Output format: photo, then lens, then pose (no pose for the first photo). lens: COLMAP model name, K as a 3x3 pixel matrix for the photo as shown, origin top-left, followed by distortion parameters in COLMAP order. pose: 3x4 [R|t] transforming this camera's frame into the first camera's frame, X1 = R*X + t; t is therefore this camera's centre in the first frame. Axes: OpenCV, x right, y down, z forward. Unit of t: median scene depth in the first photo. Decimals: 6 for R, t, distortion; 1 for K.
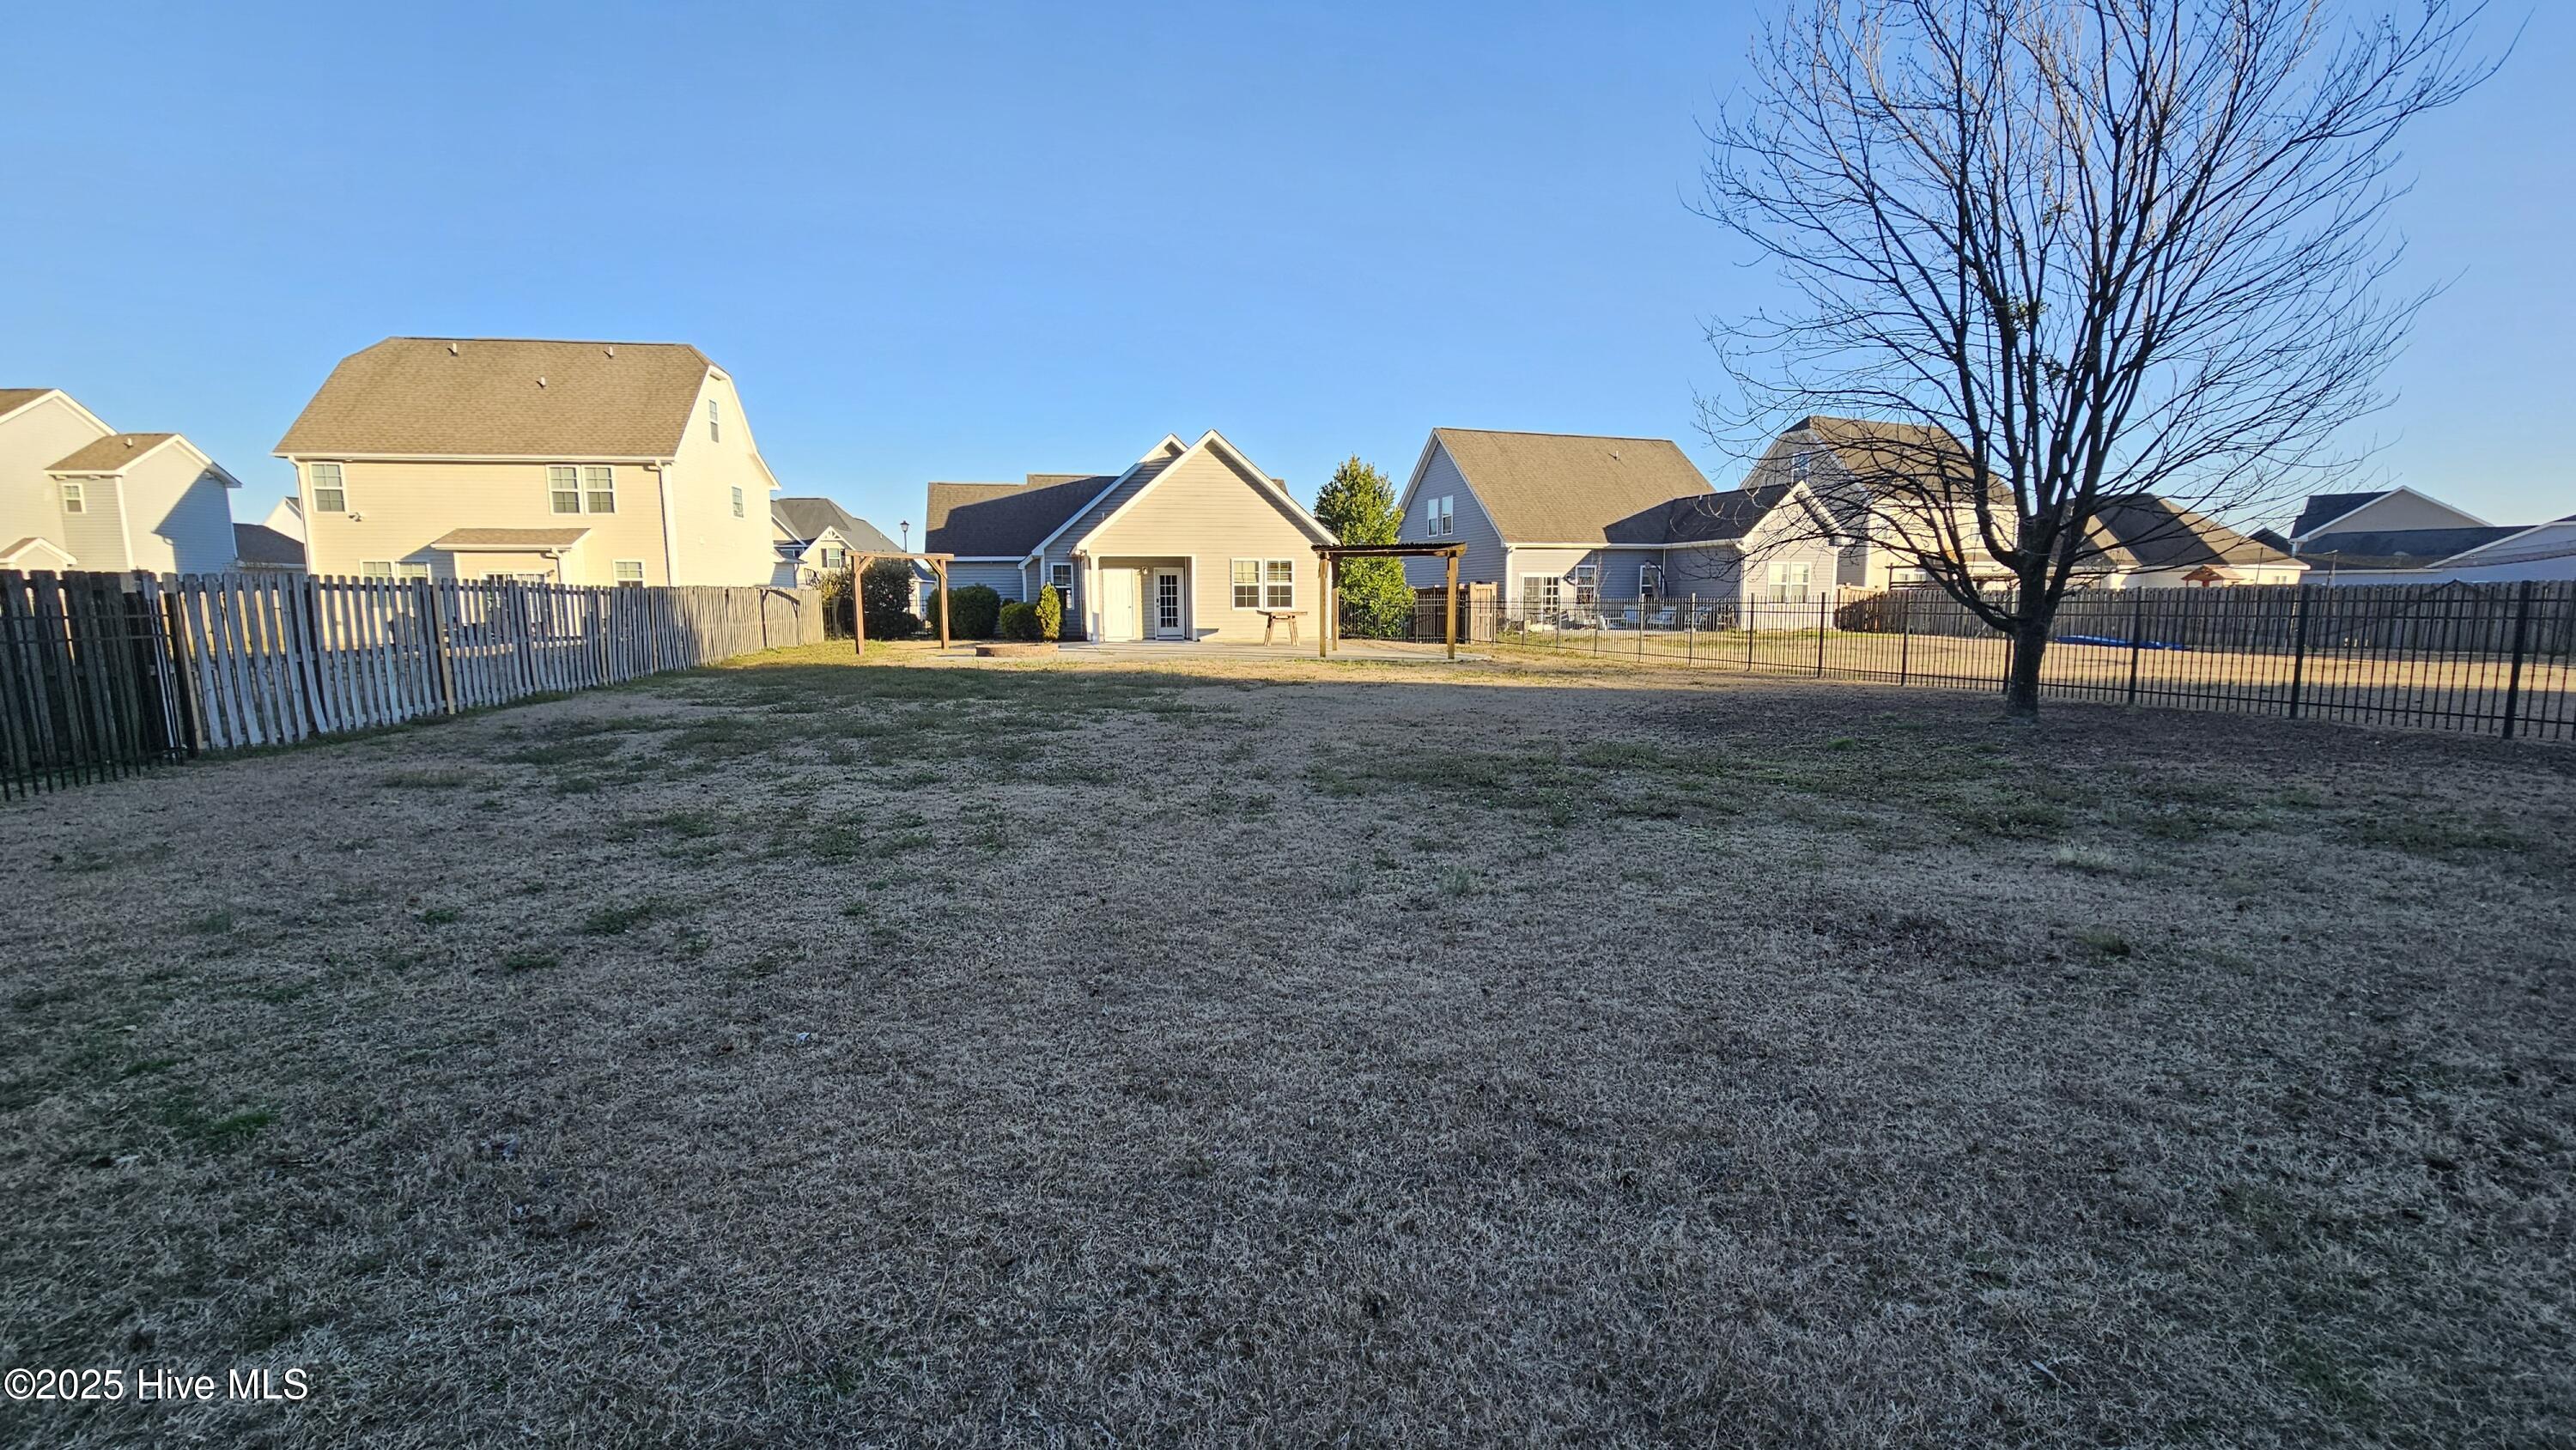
lens RADIAL K [[1051.5, 0, 1294.4], [0, 1051.5, 733.1], [0, 0, 1]] dist [-0.000581, -0.000204]
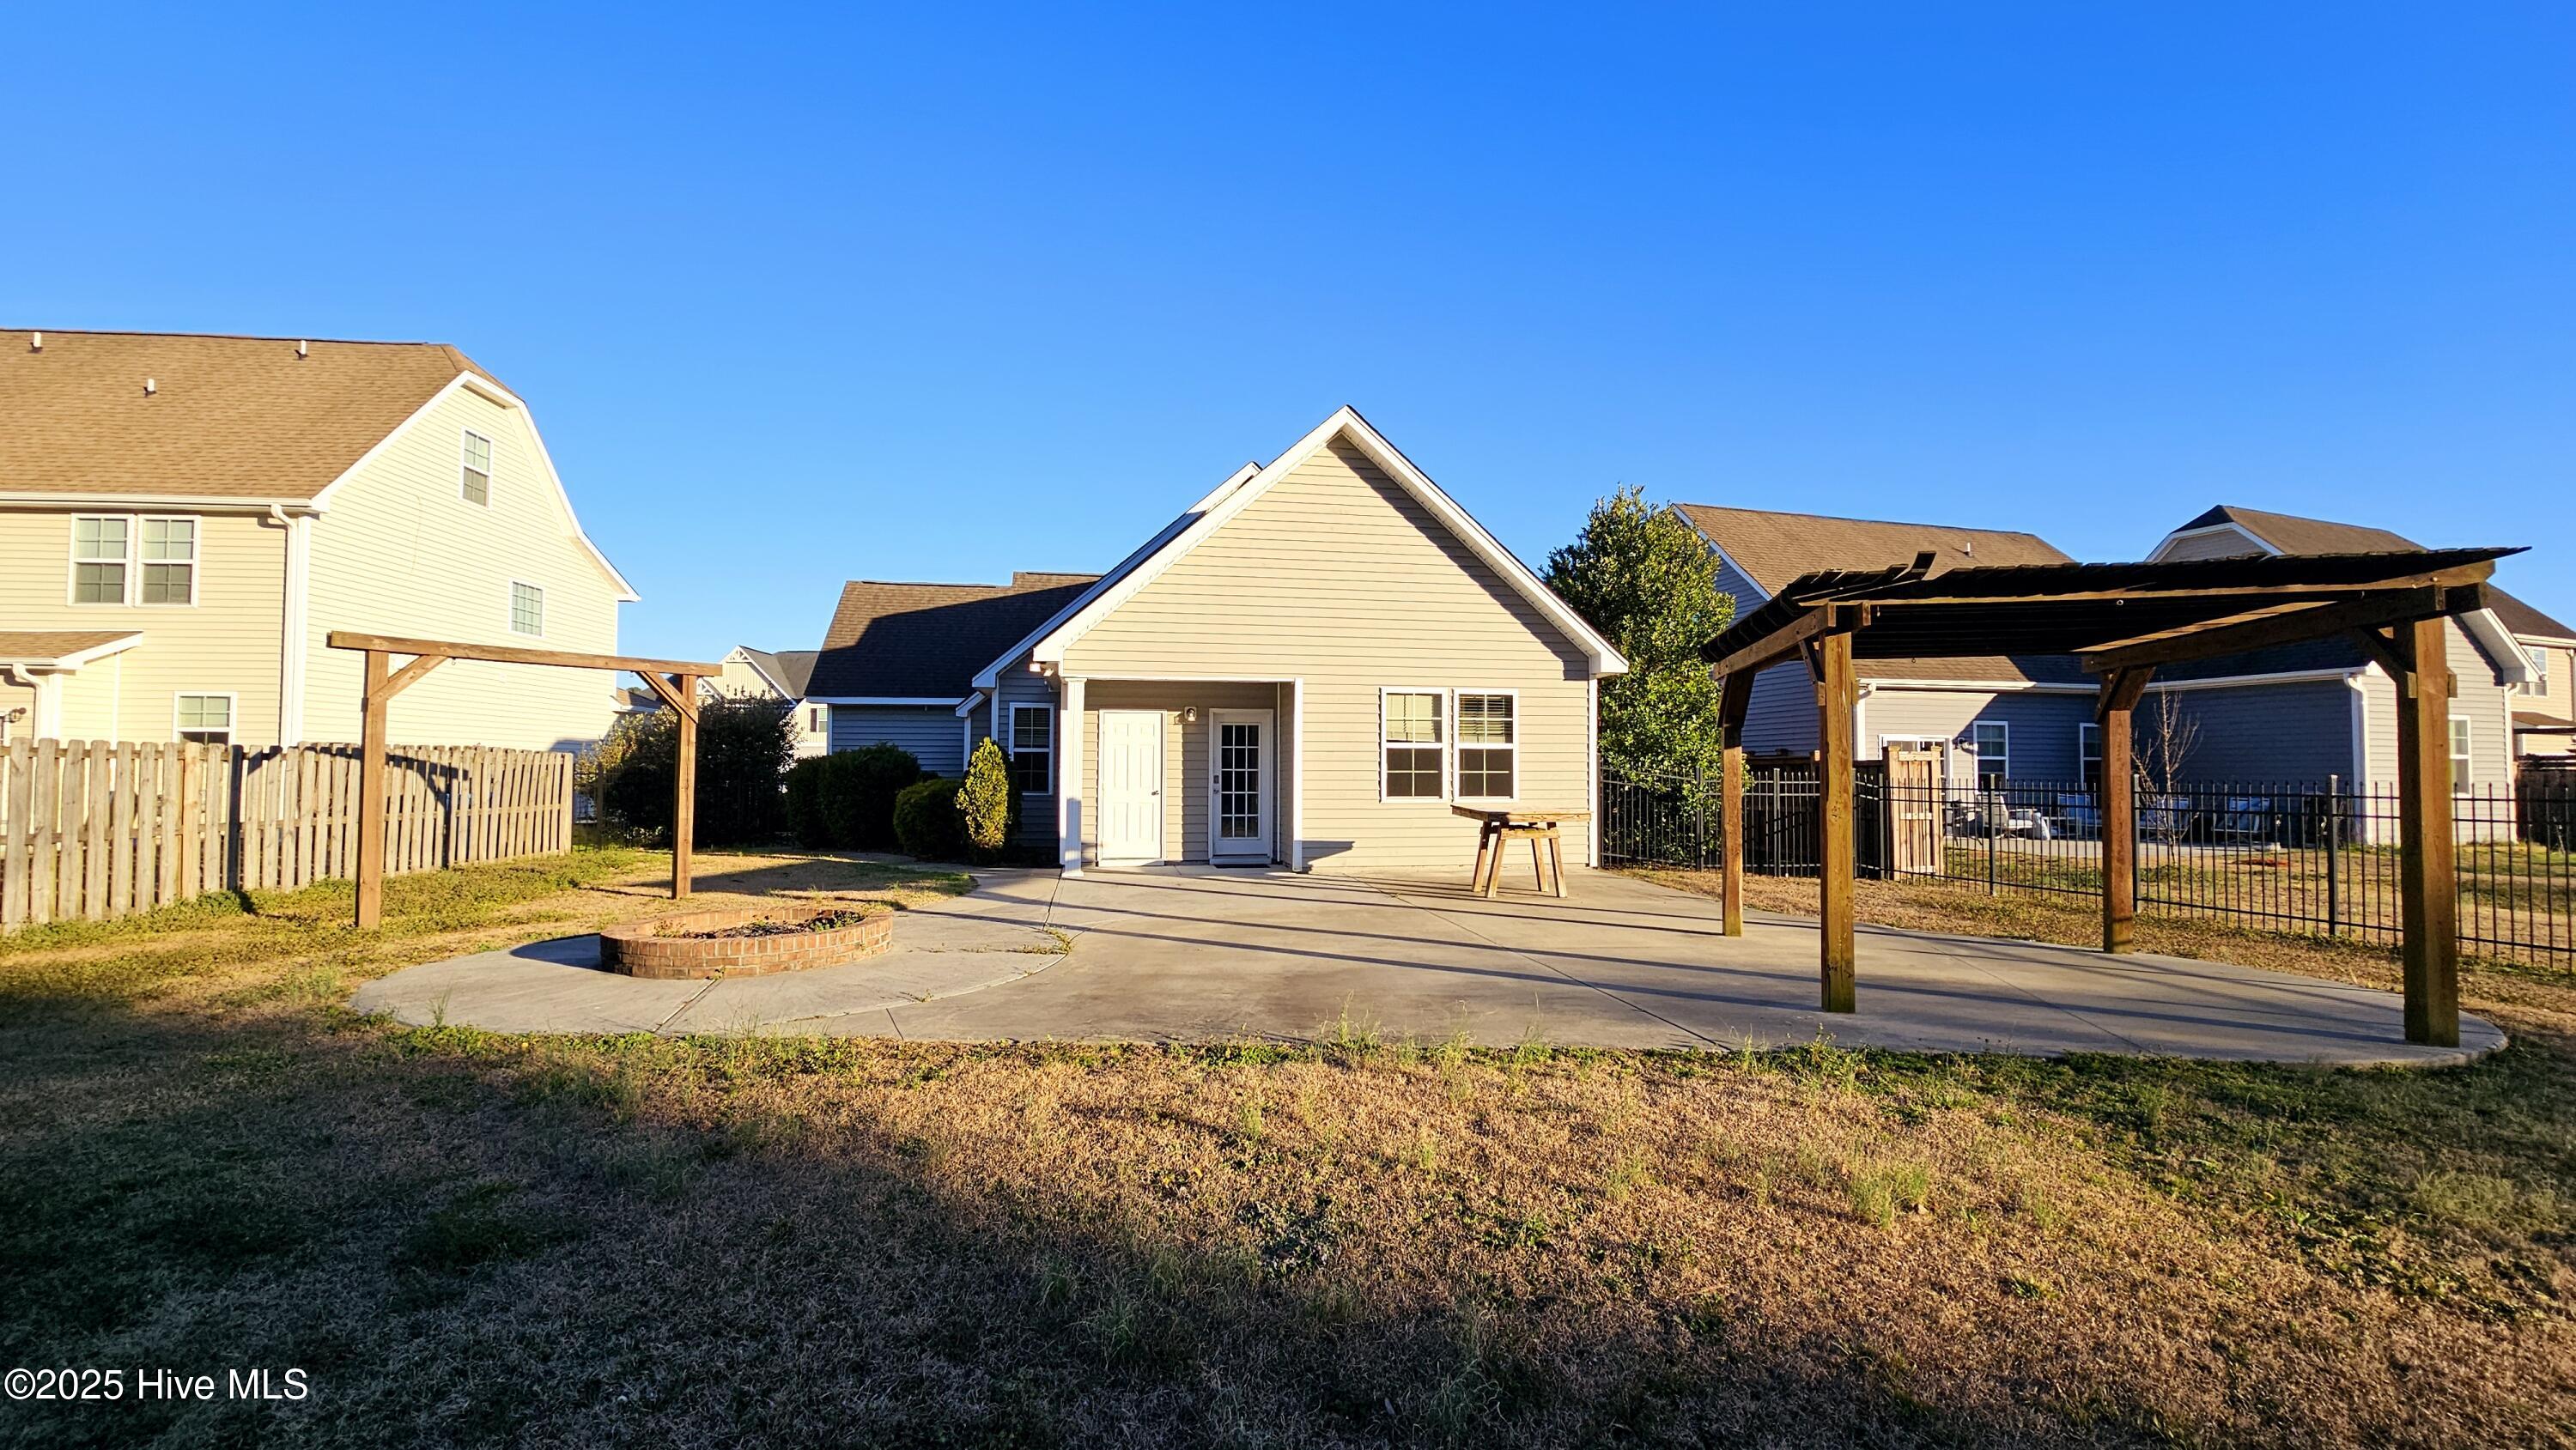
lens RADIAL K [[1051.5, 0, 1294.4], [0, 1051.5, 733.1], [0, 0, 1]] dist [-0.000581, -0.000204]
pose [[0.998022, 0.006235, -0.062554, -0.066407], [-0.016488, 0.986196, -0.164760, -0.070224], [0.060663, 0.165465, 0.984348, 0.541238]]
